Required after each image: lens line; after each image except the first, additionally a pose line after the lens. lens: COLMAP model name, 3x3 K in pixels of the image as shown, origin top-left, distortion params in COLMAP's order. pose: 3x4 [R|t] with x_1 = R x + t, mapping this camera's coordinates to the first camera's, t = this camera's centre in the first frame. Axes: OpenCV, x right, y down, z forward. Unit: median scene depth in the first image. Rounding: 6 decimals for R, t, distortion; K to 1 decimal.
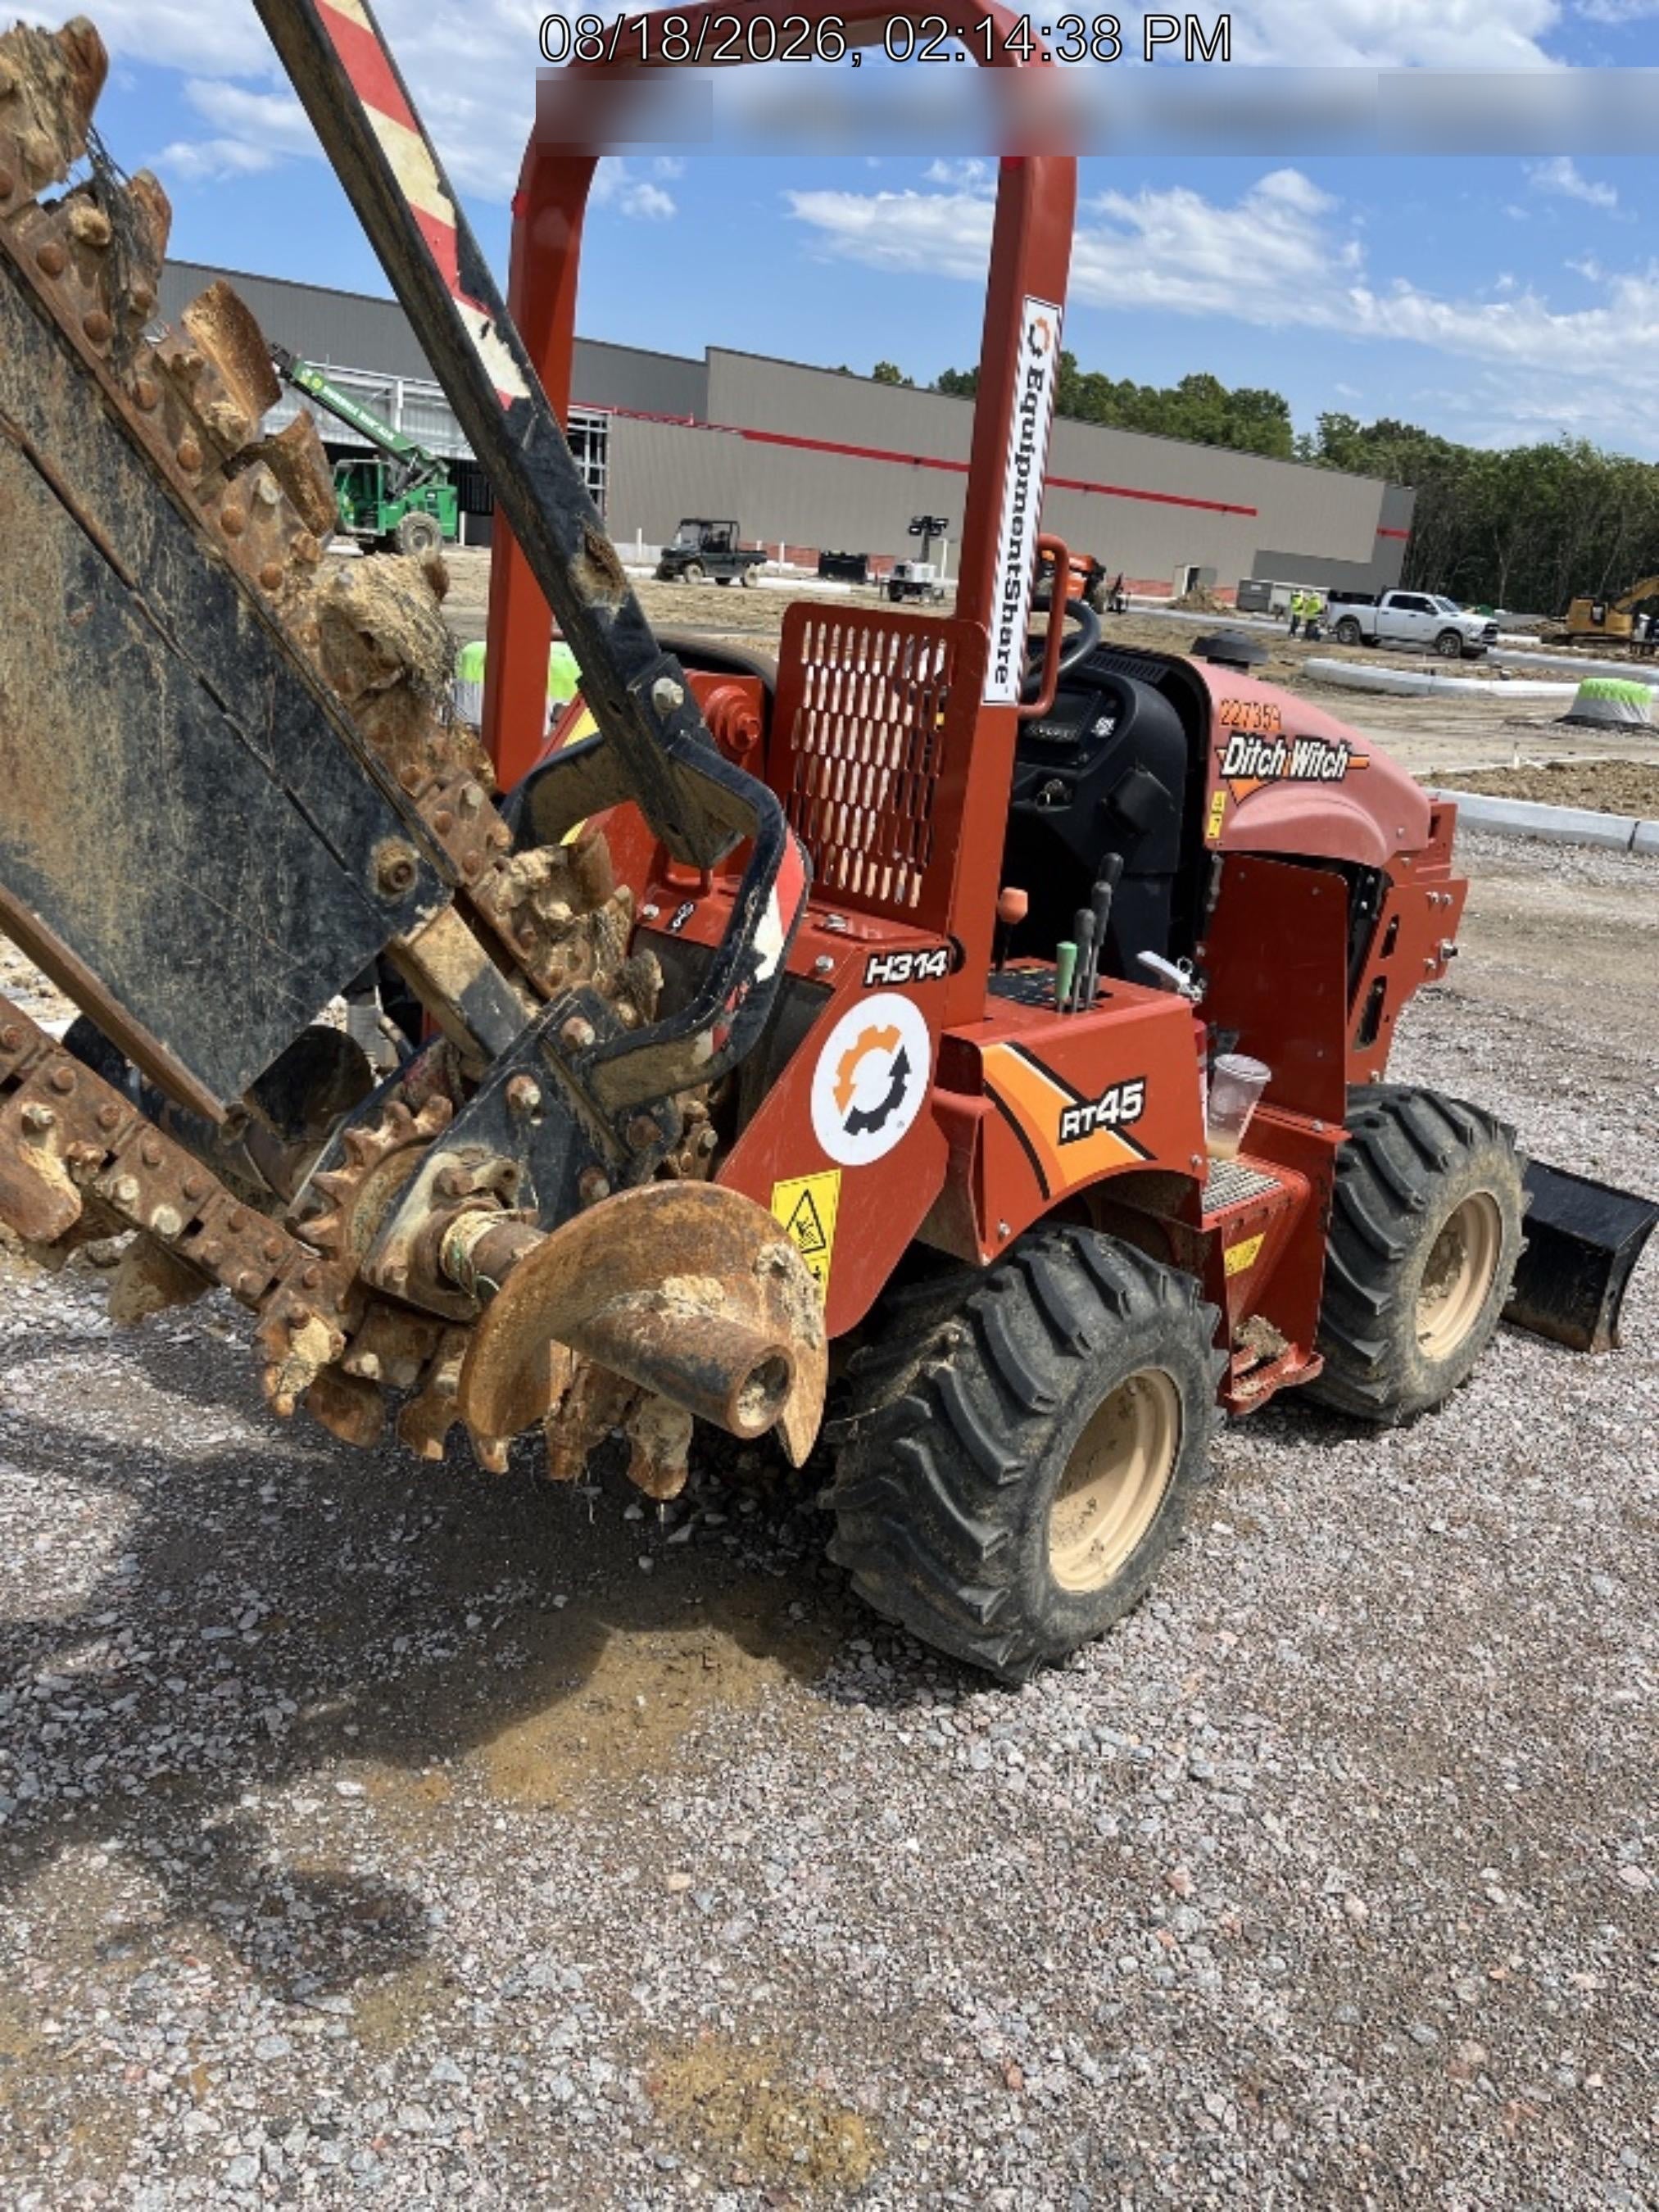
lens RADIAL K [[1629.7, 0, 828.5], [0, 1629.7, 1072.6], [0, 0, 1]] dist [0.039277, -0.059262]
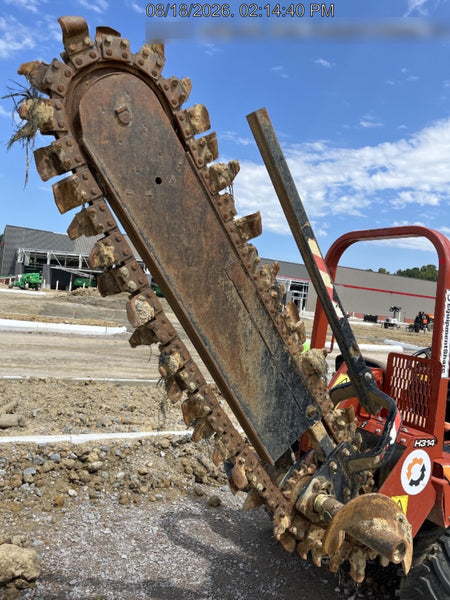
lens RADIAL K [[442.0, 0, 224.7], [0, 442.0, 290.9], [0, 0, 1]] dist [0.039277, -0.059262]
pose [[0.955078, 0.001074, -0.296351, -0.111464], [-0.103159, 0.938658, -0.329058, -0.005248], [0.277819, 0.344847, 0.896603, -0.294656]]
